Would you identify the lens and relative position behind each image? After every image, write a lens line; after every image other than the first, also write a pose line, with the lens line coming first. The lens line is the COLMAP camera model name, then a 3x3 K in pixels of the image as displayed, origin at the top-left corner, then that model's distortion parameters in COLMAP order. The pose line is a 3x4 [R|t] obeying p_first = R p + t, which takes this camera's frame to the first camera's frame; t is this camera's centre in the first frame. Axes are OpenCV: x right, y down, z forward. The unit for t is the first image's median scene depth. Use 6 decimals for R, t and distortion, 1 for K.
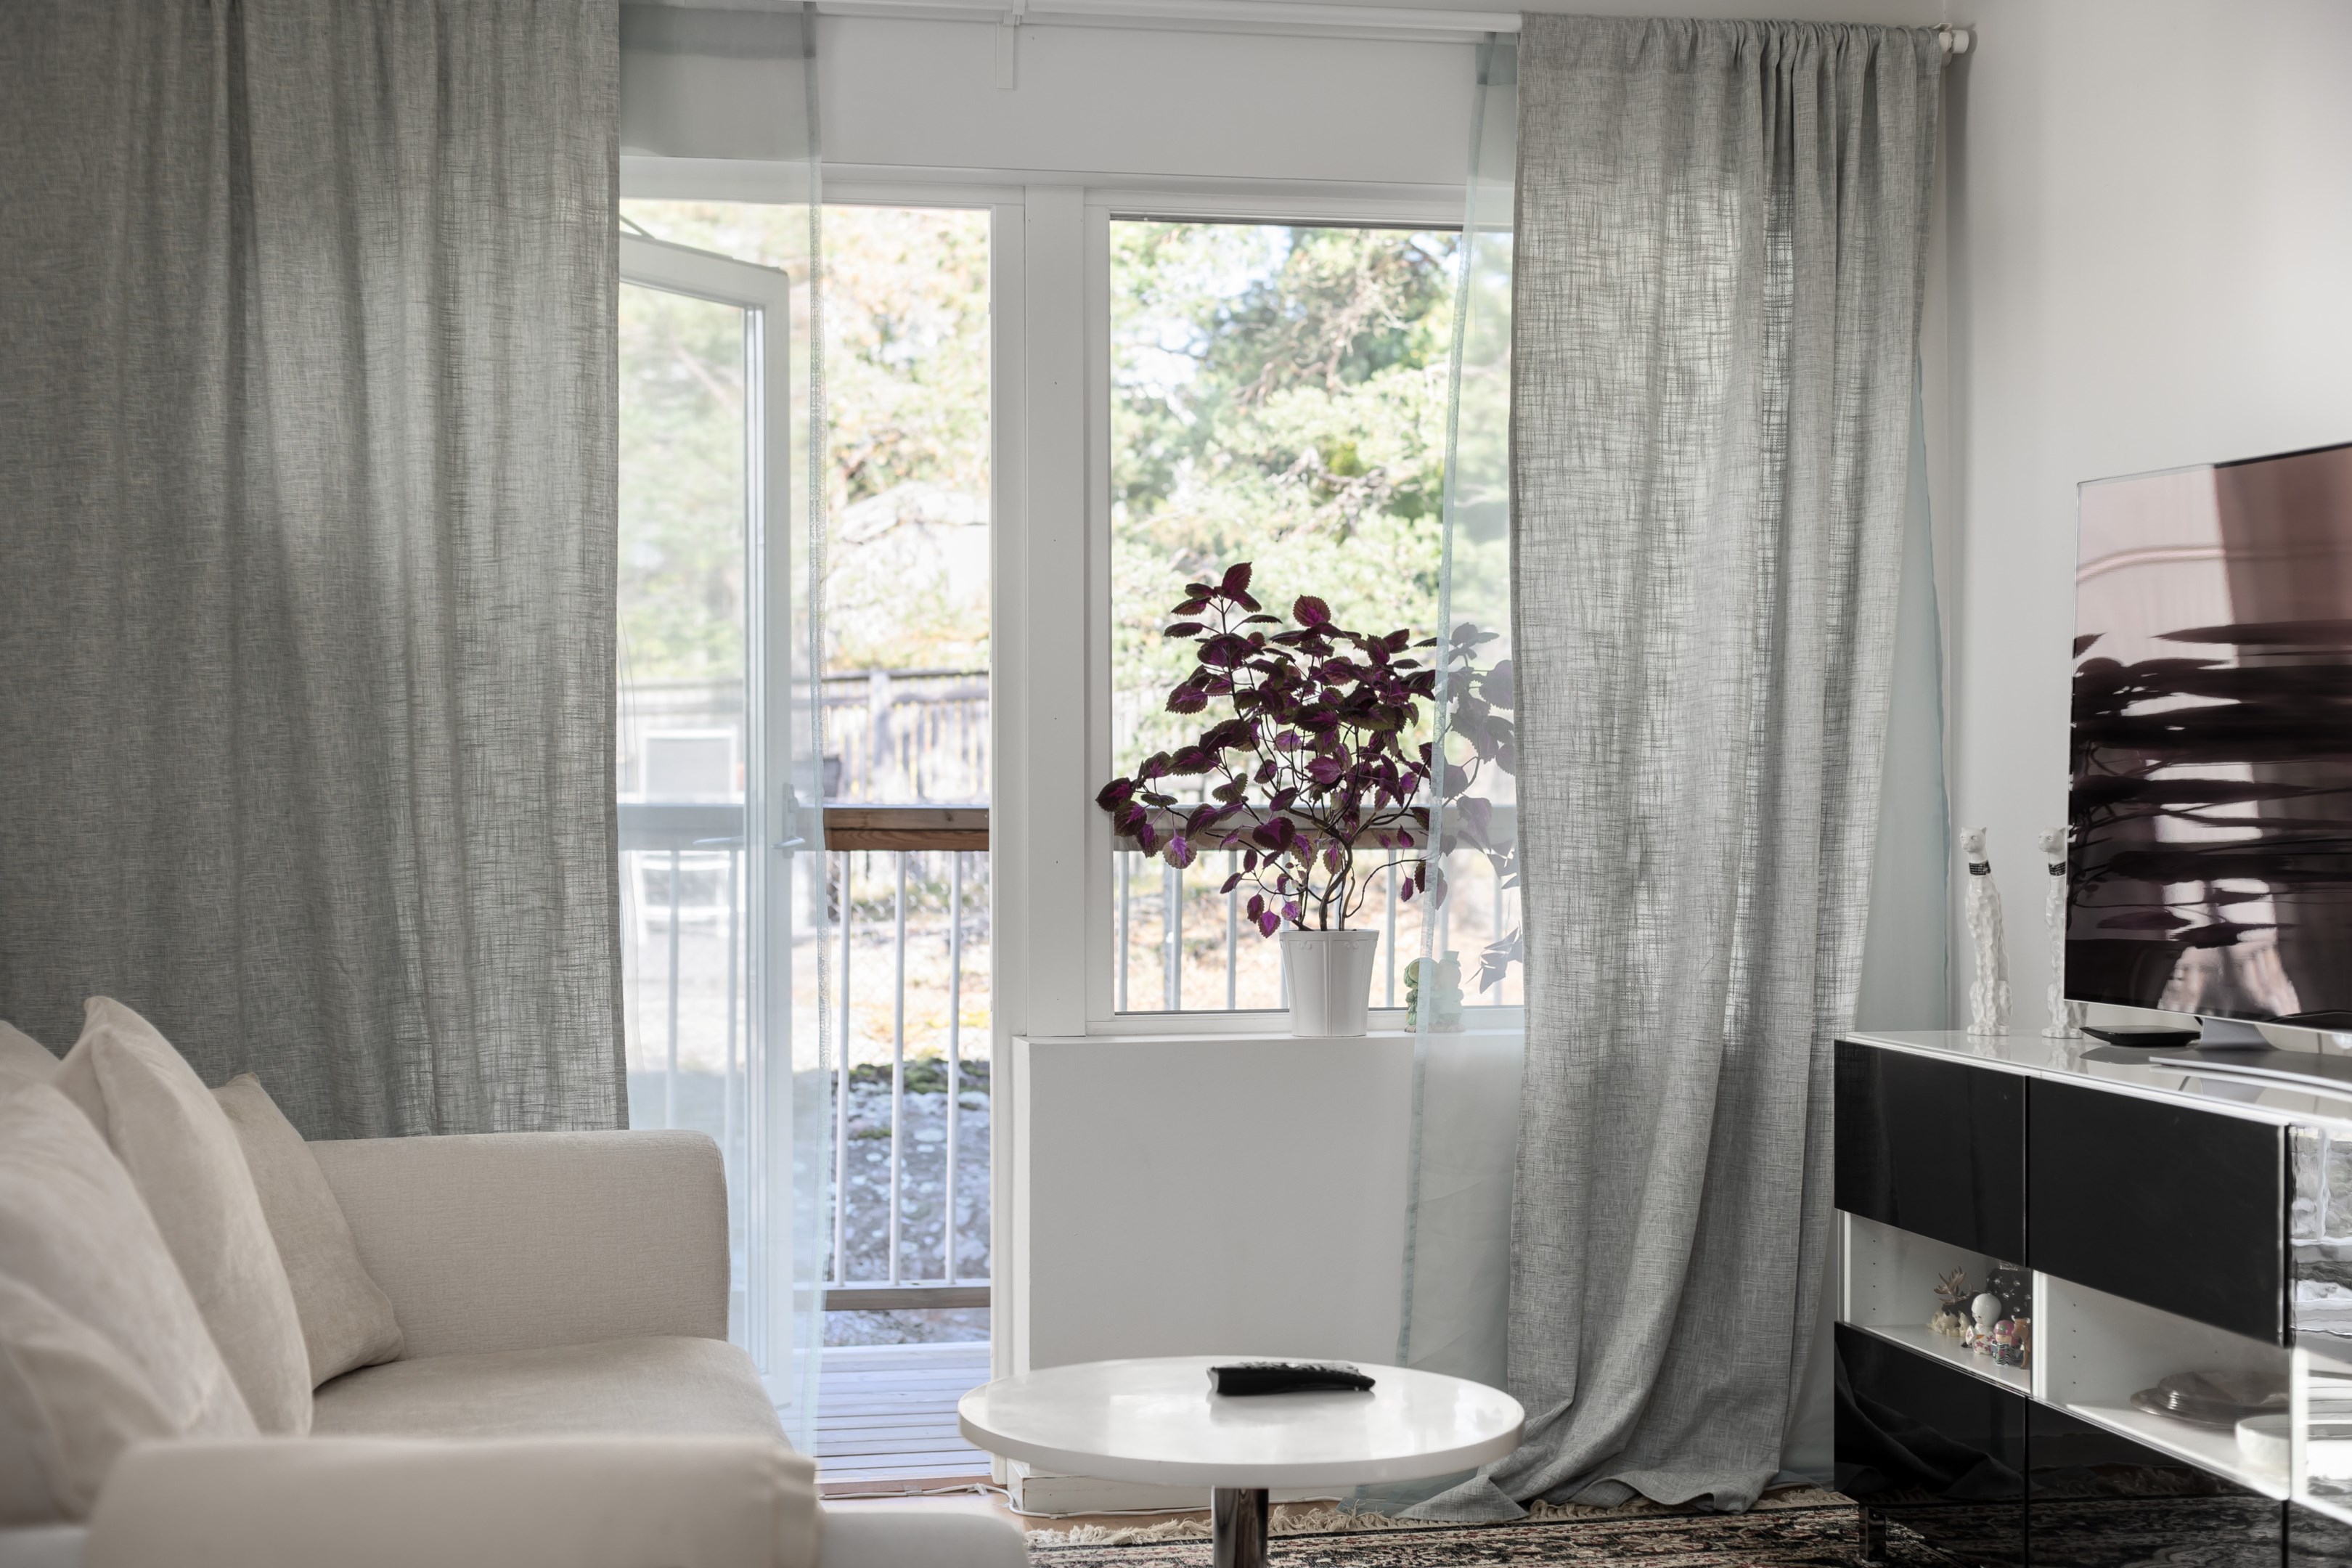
lens RADIAL K [[3406.6, 0, 1169.0], [0, 3406.6, 774.2], [0, 0, 1]] dist [0.013230, 0.049104]
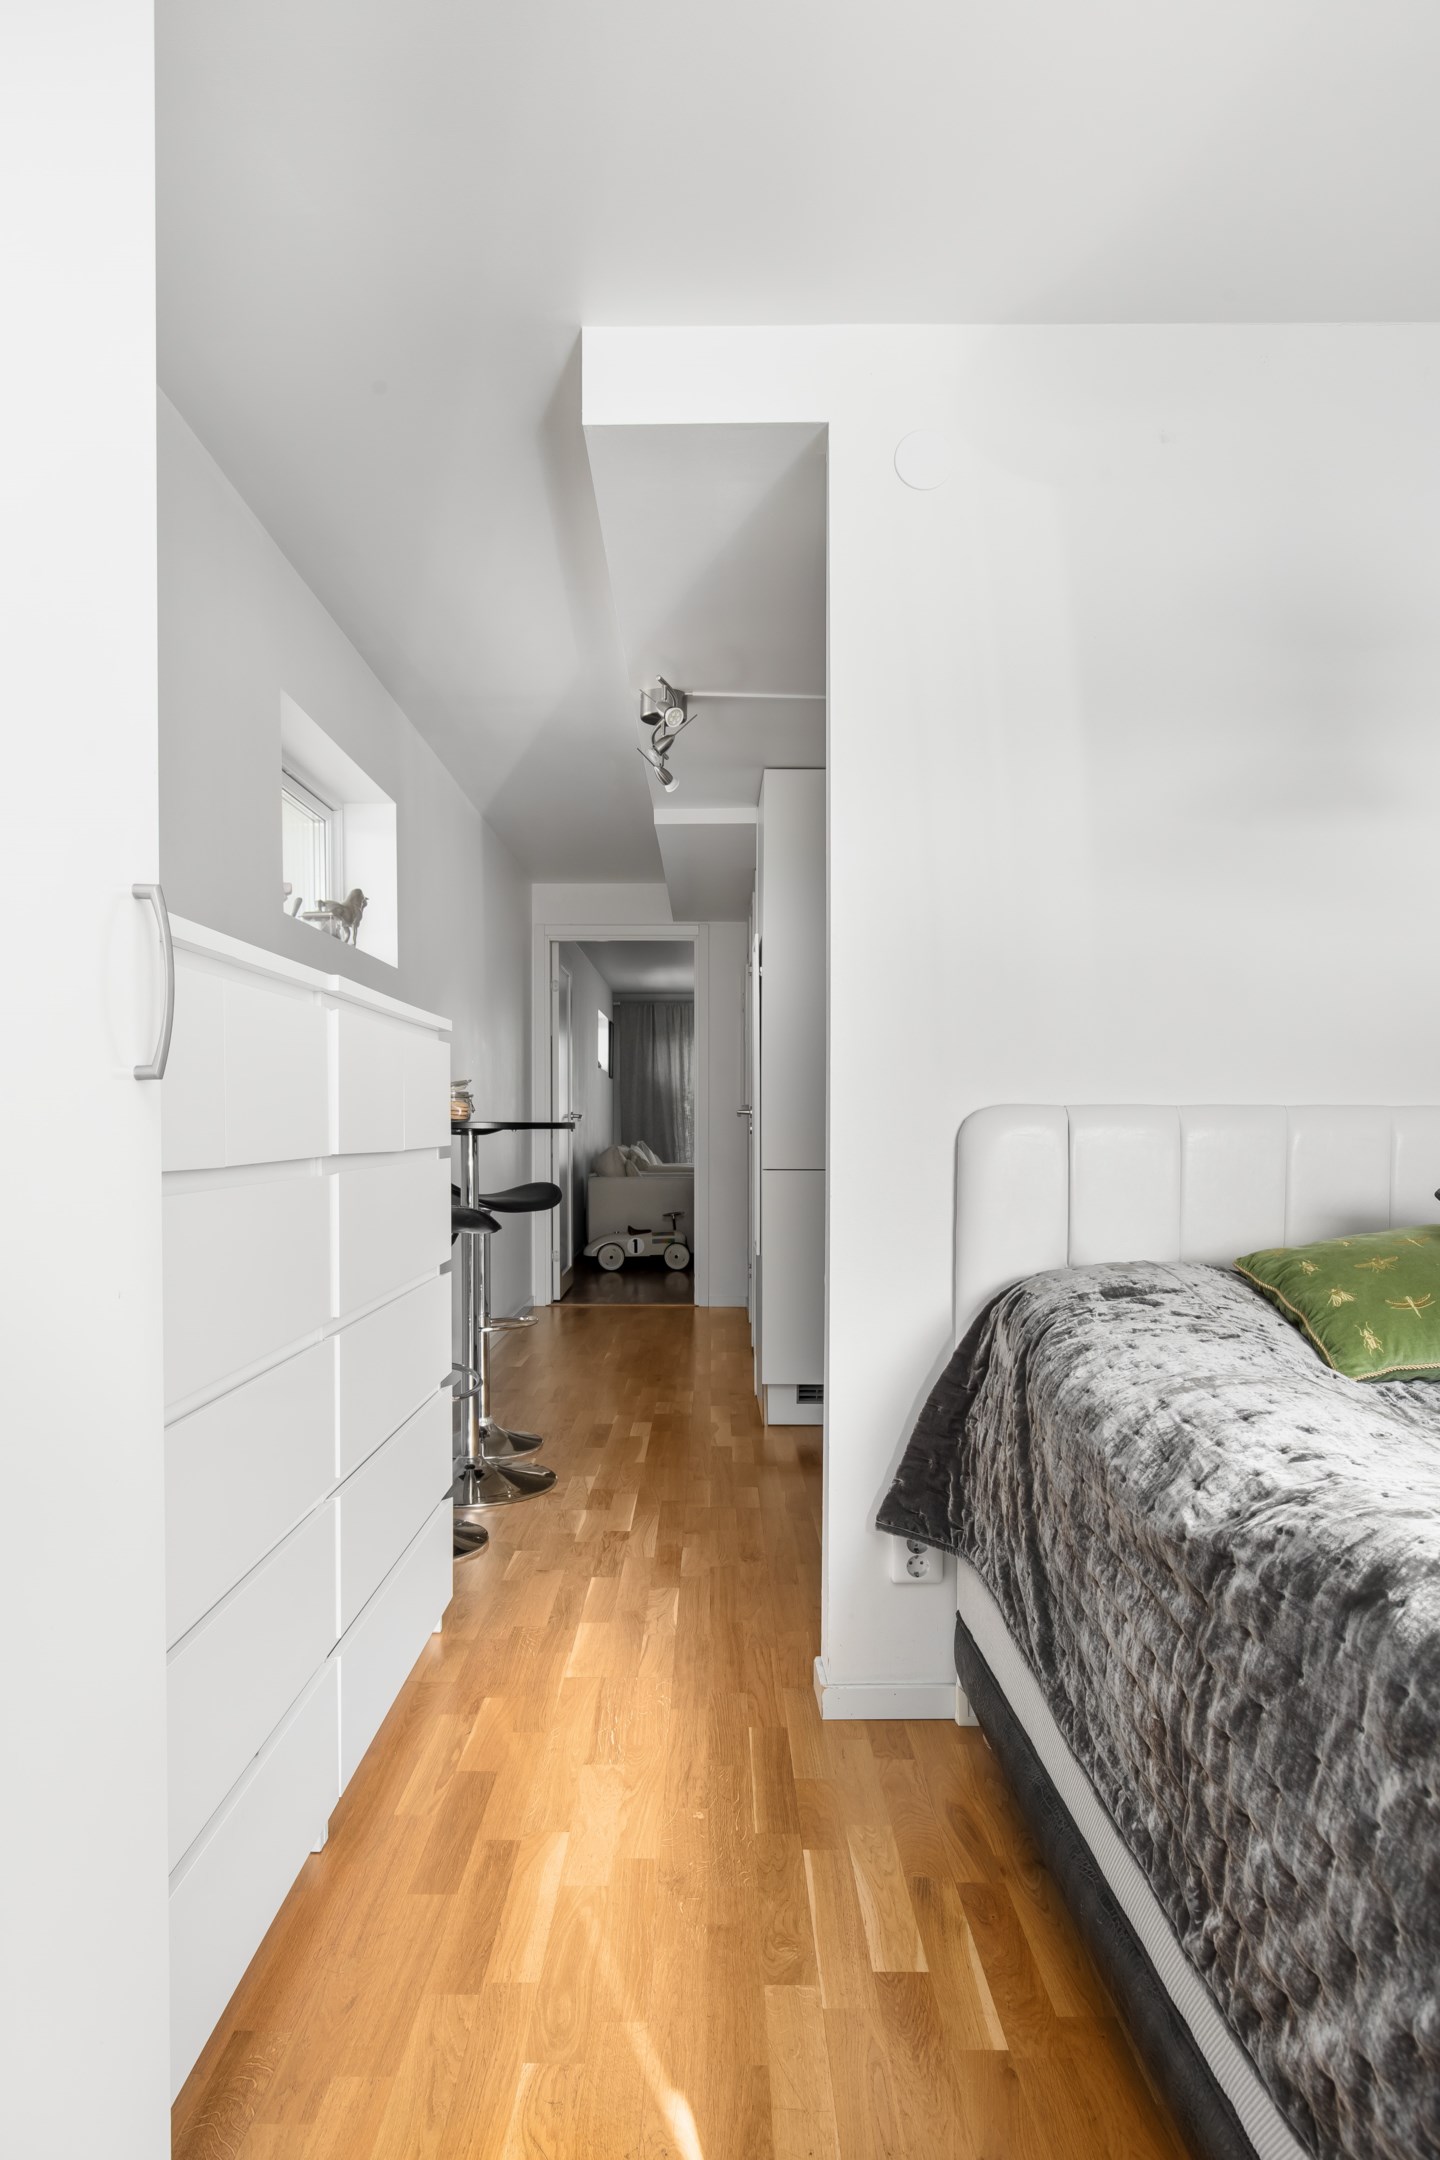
lens RADIAL K [[1301.8, 0, 707.6], [0, 1301.8, 1161.9], [0, 0, 1]] dist [0.000805, -0.000958]
pose [[0.977743, 0.010970, -0.209521, 0.394785], [-0.004603, 0.999513, 0.030851, 0.012335], [0.209757, -0.029199, 0.977317, -1.578909]]
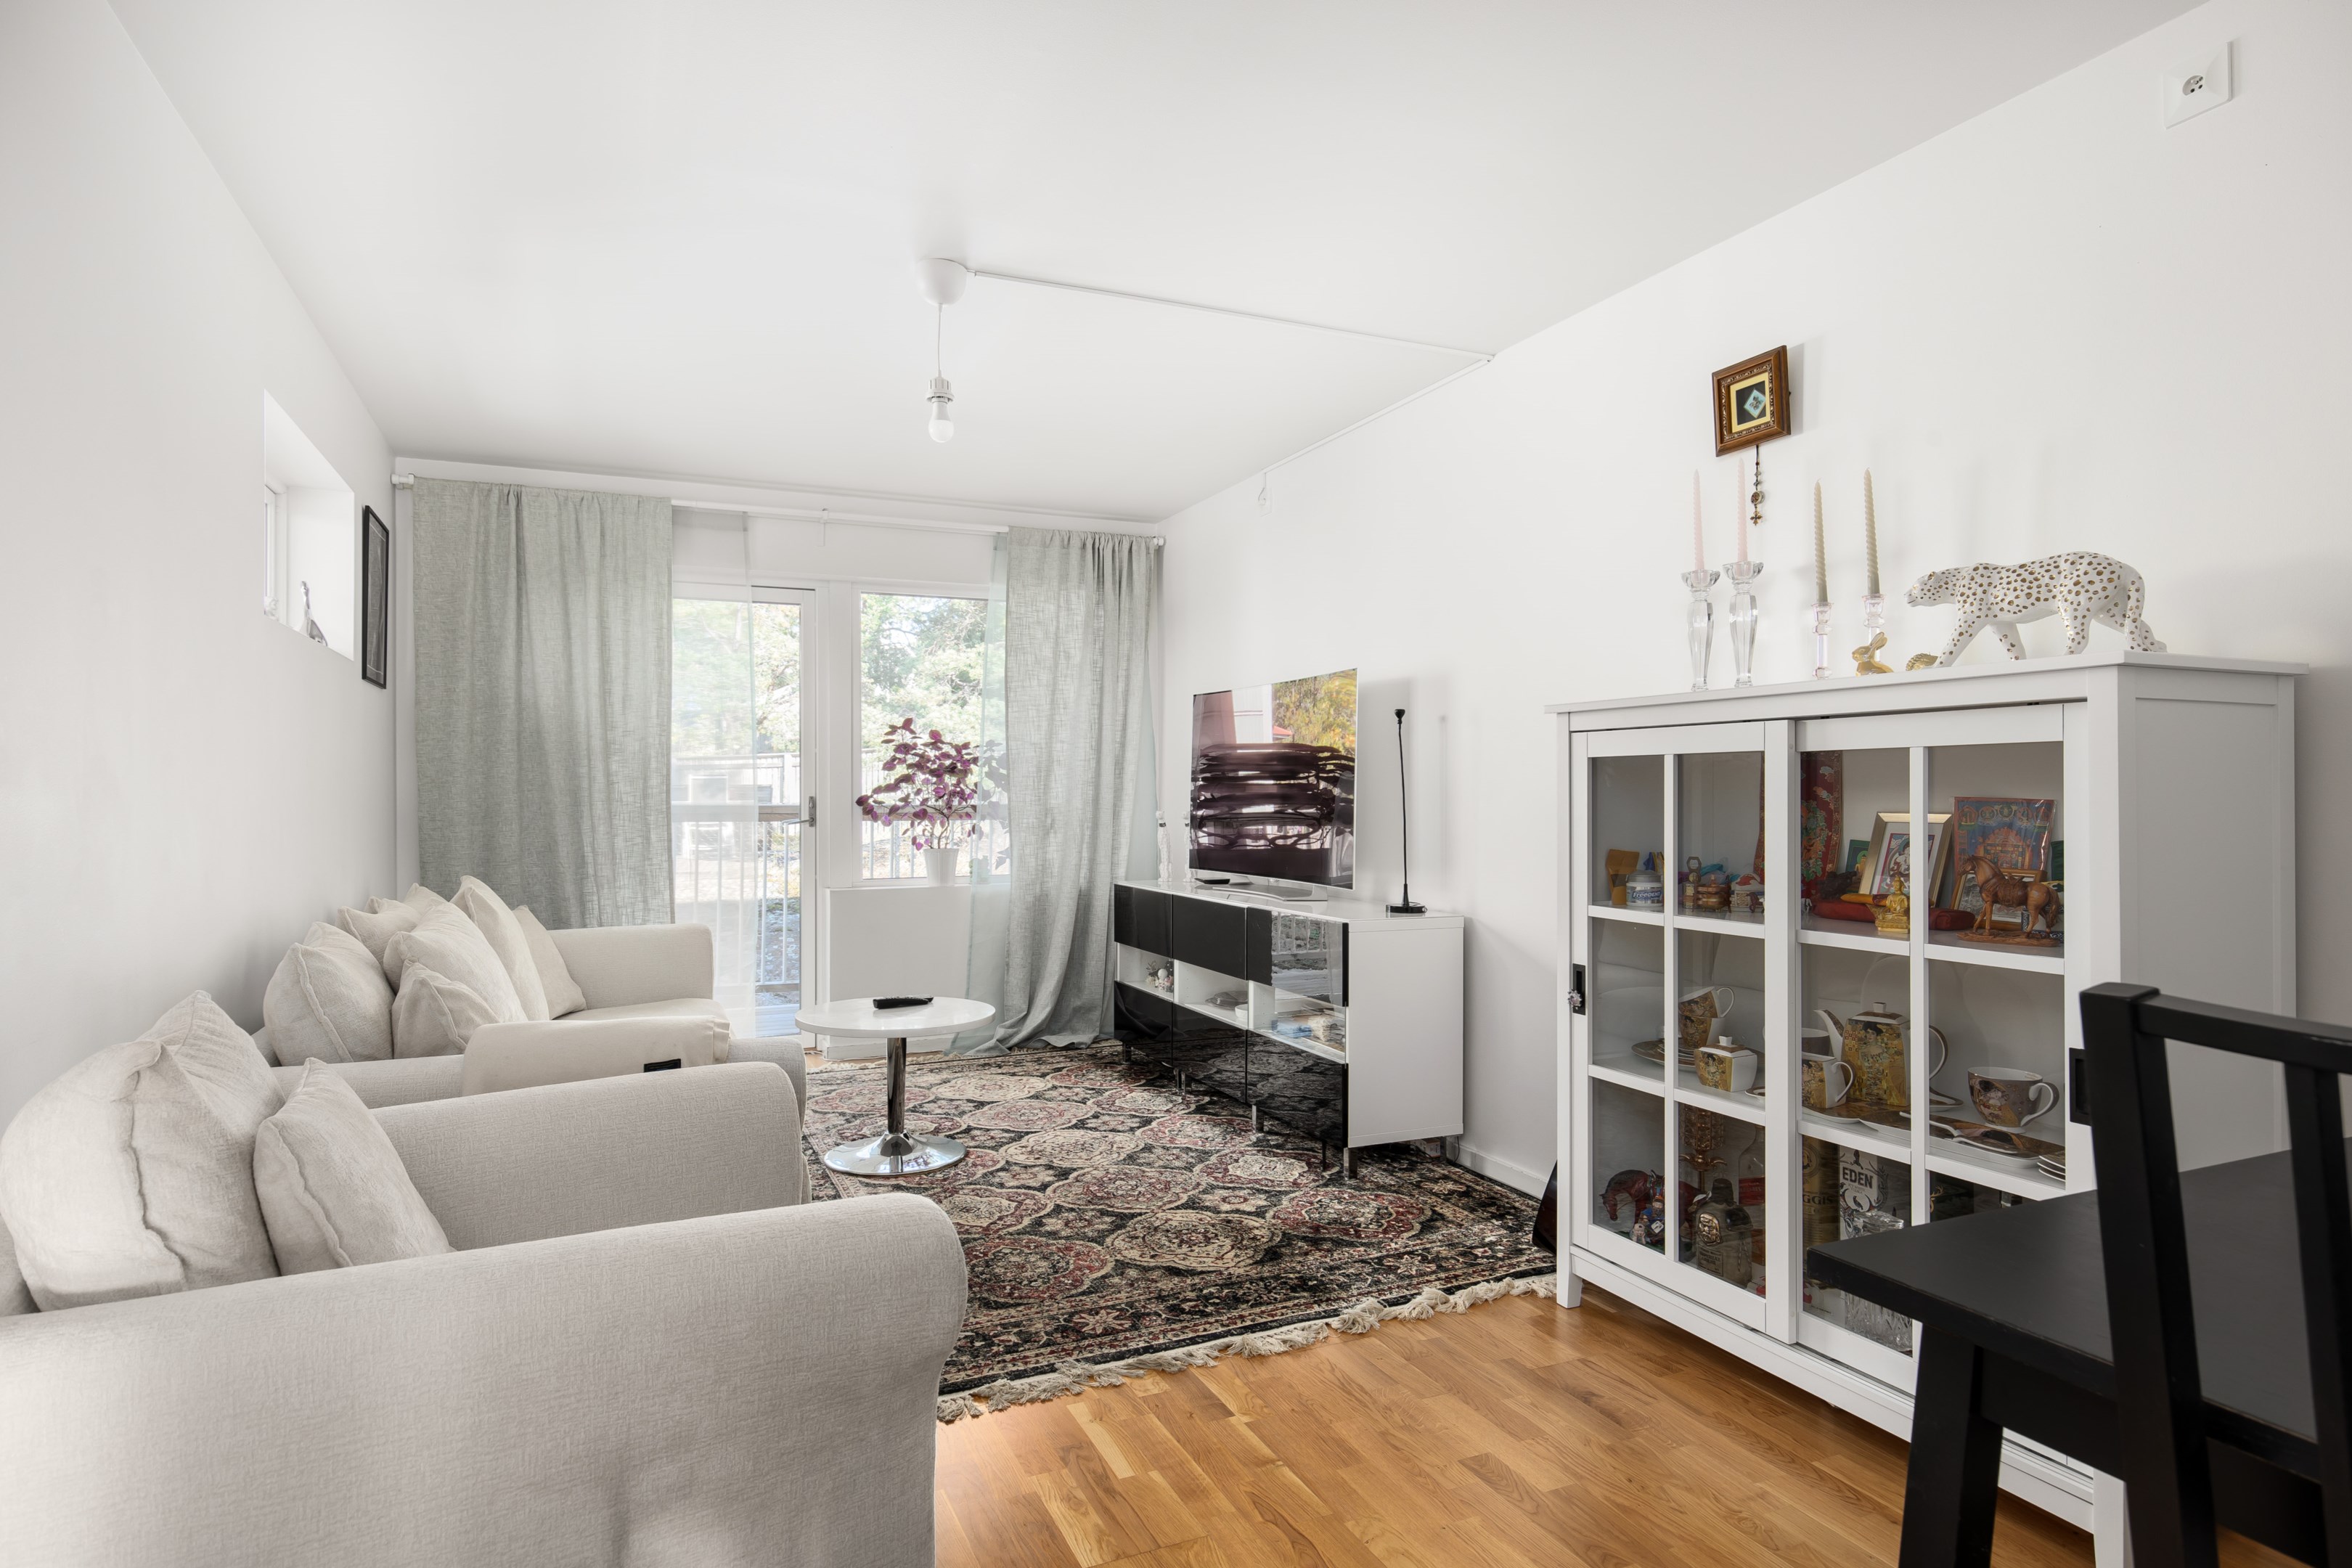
lens RADIAL K [[1287.5, 0, 1180.9], [0, 1287.5, 789.3], [0, 0, 1]] dist [0.004585, -0.000085]
pose [[0.978453, -0.000807, 0.206469, 0.022057], [0.001228, 0.999997, -0.001913, -0.000803], [-0.206467, 0.002126, 0.978451, -0.083221]]
